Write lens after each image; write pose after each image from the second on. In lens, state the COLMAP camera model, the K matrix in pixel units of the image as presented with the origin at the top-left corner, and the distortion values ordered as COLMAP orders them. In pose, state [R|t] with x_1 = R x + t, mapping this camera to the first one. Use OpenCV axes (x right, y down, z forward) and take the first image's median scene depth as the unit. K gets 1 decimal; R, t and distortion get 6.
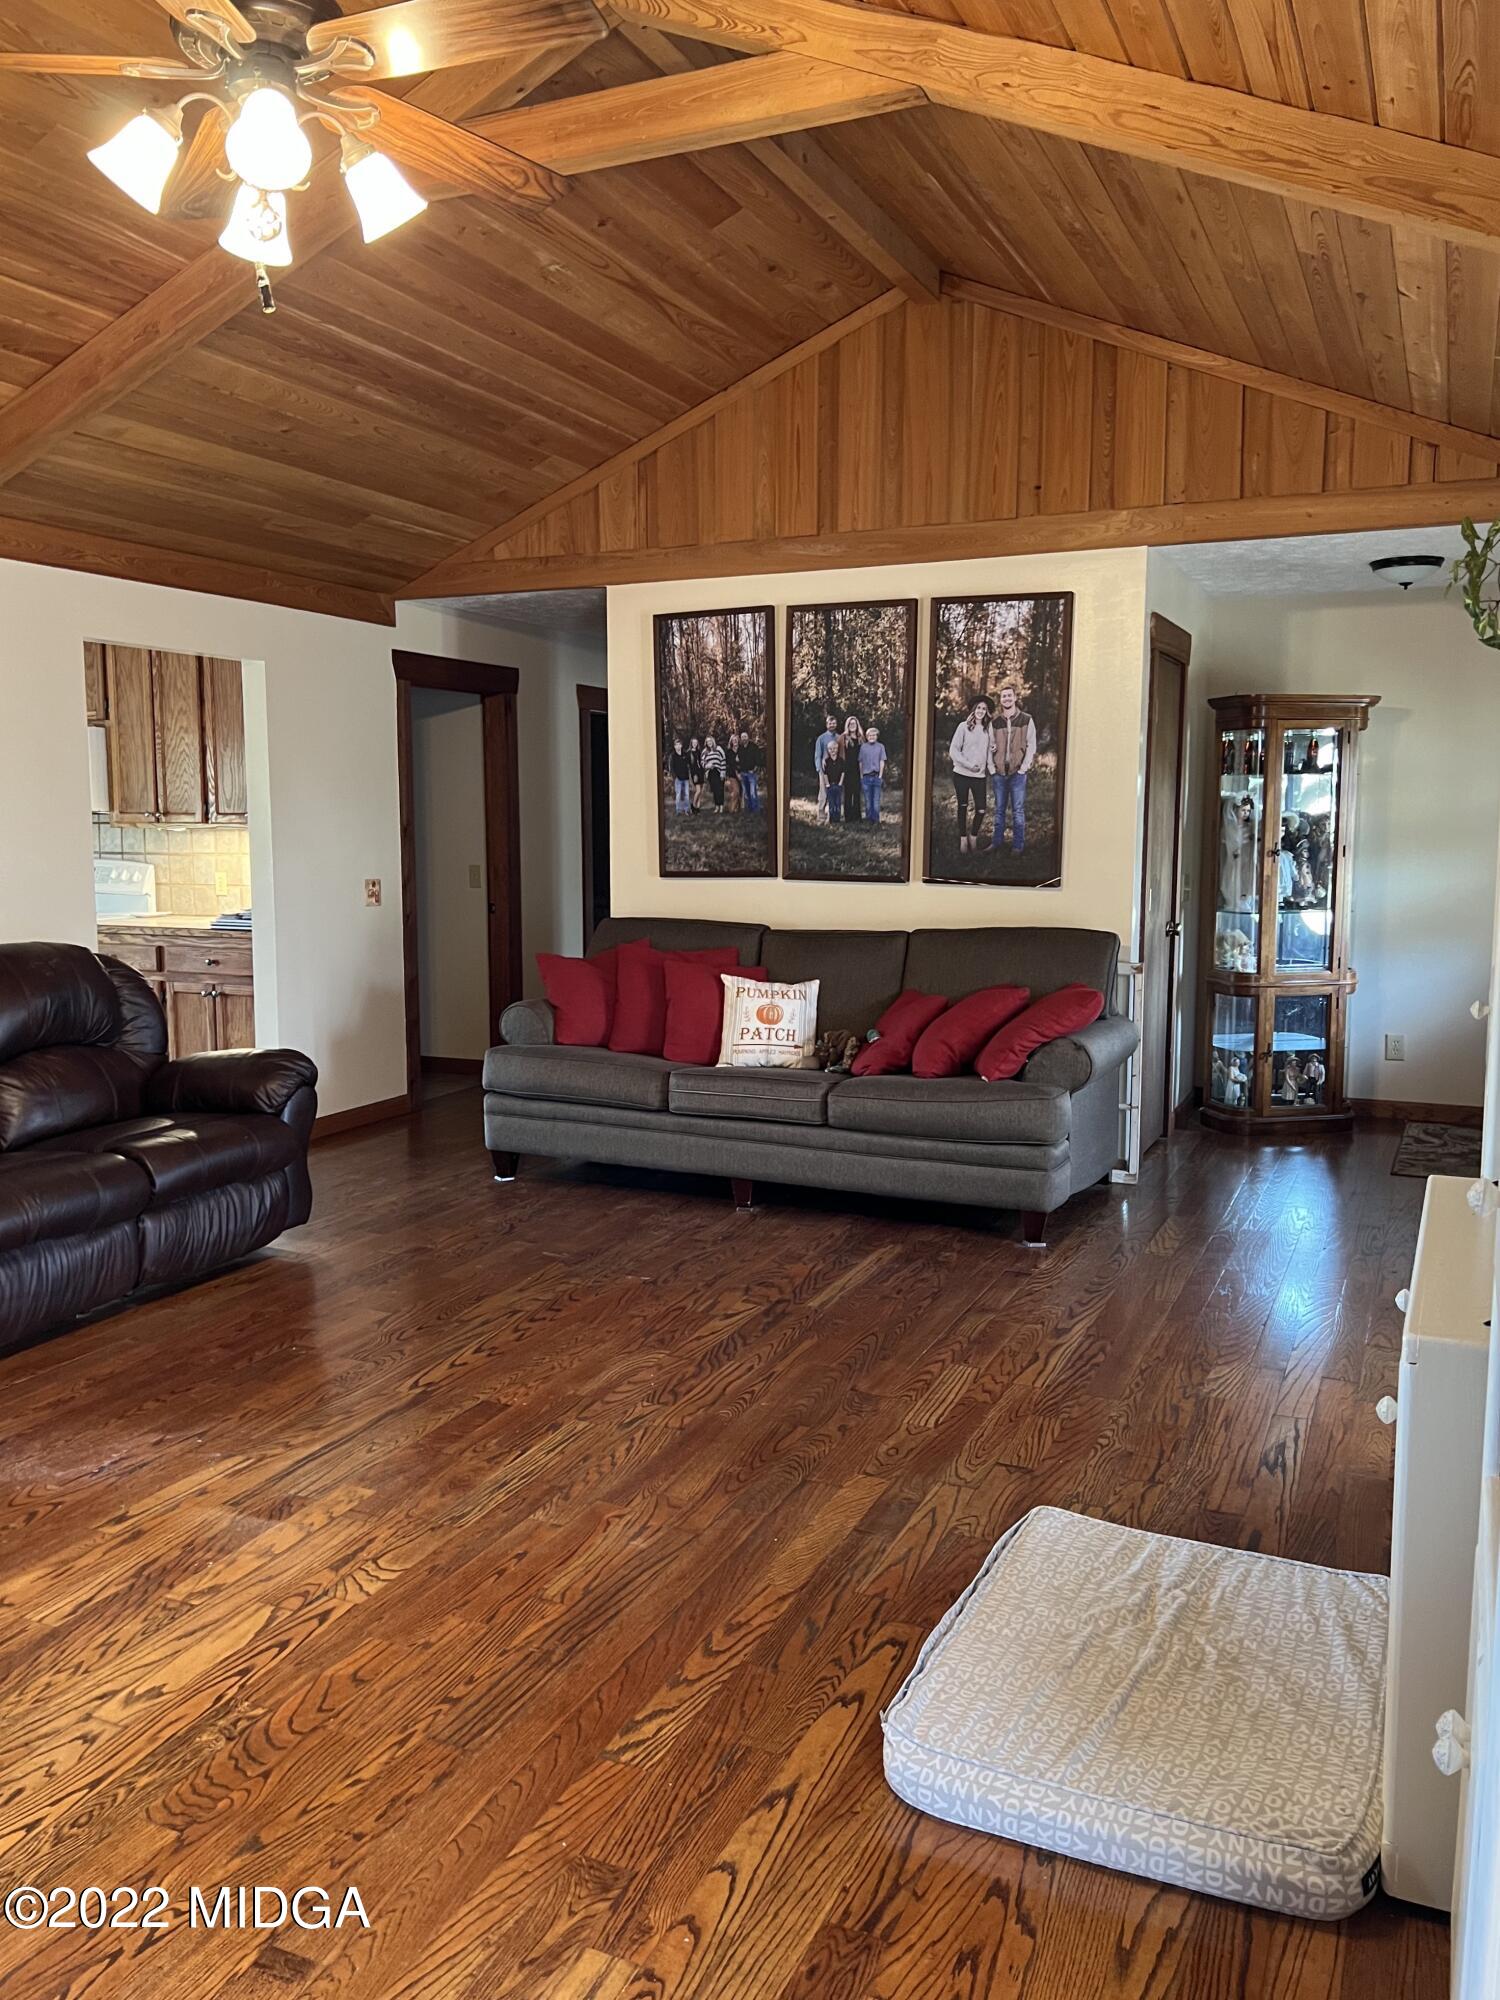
lens RADIAL K [[1538.3, 0, 750.0], [0, 1538.3, 1000.0], [0, 0, 1]] dist [0.048847, -0.002828]
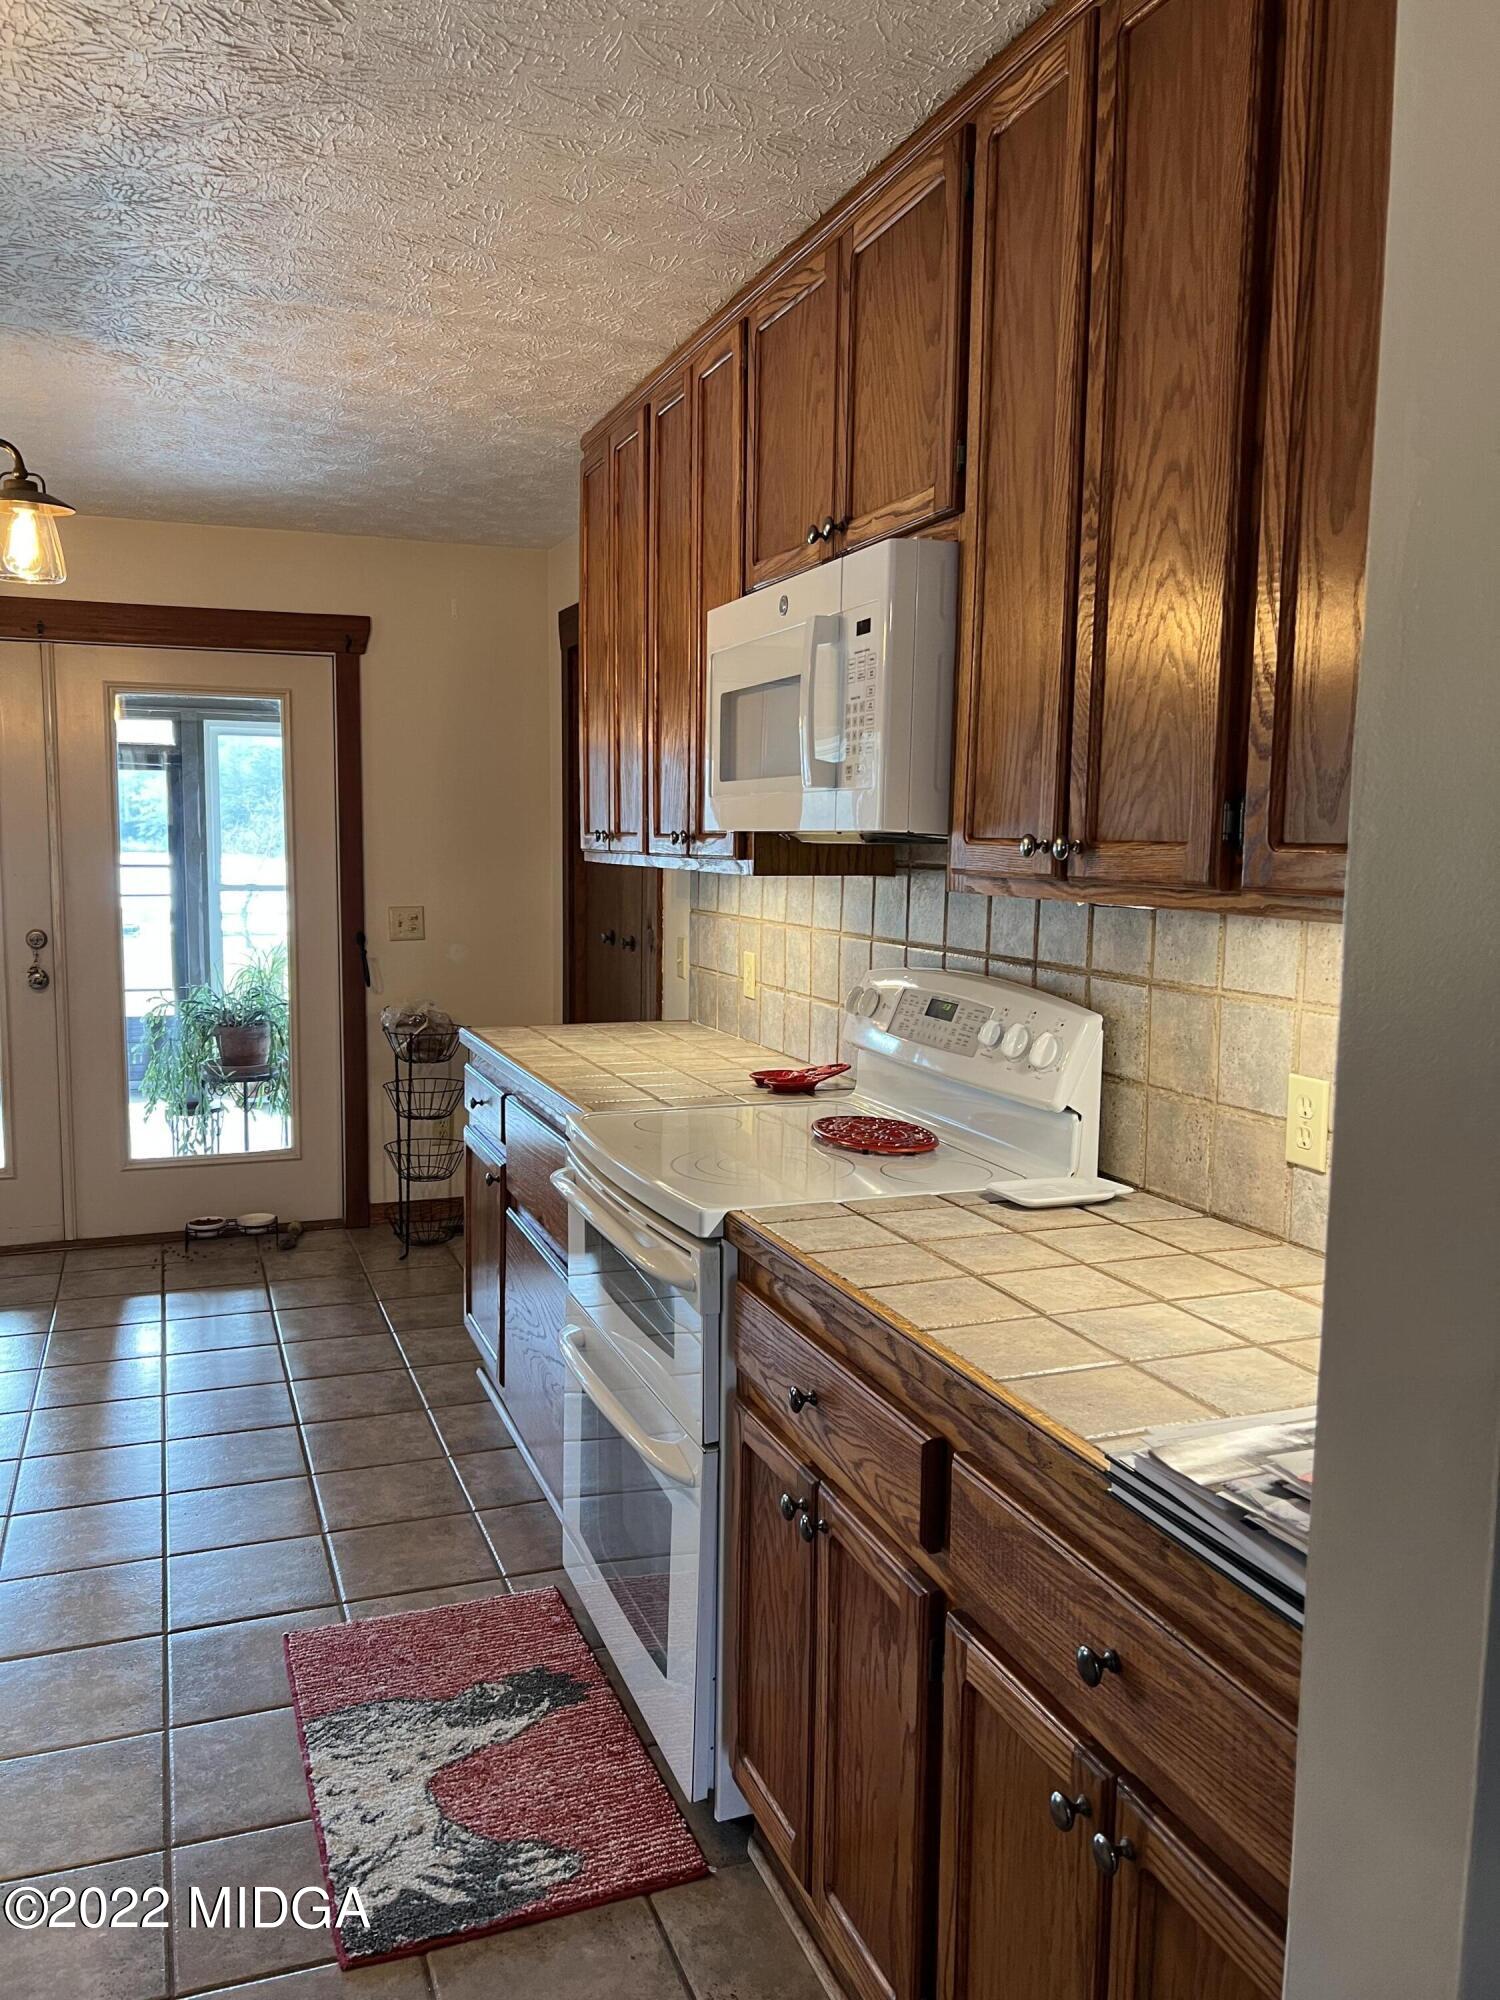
lens RADIAL K [[1499.8, 0, 750.0], [0, 1499.8, 1000.0], [0, 0, 1]] dist [0.000035, -0.000492]
pose [[0.712551, 0.091856, -0.695581, -0.374571], [-0.098039, 0.994702, 0.030926, -0.148123], [0.694737, 0.046157, 0.717782, 1.200539]]
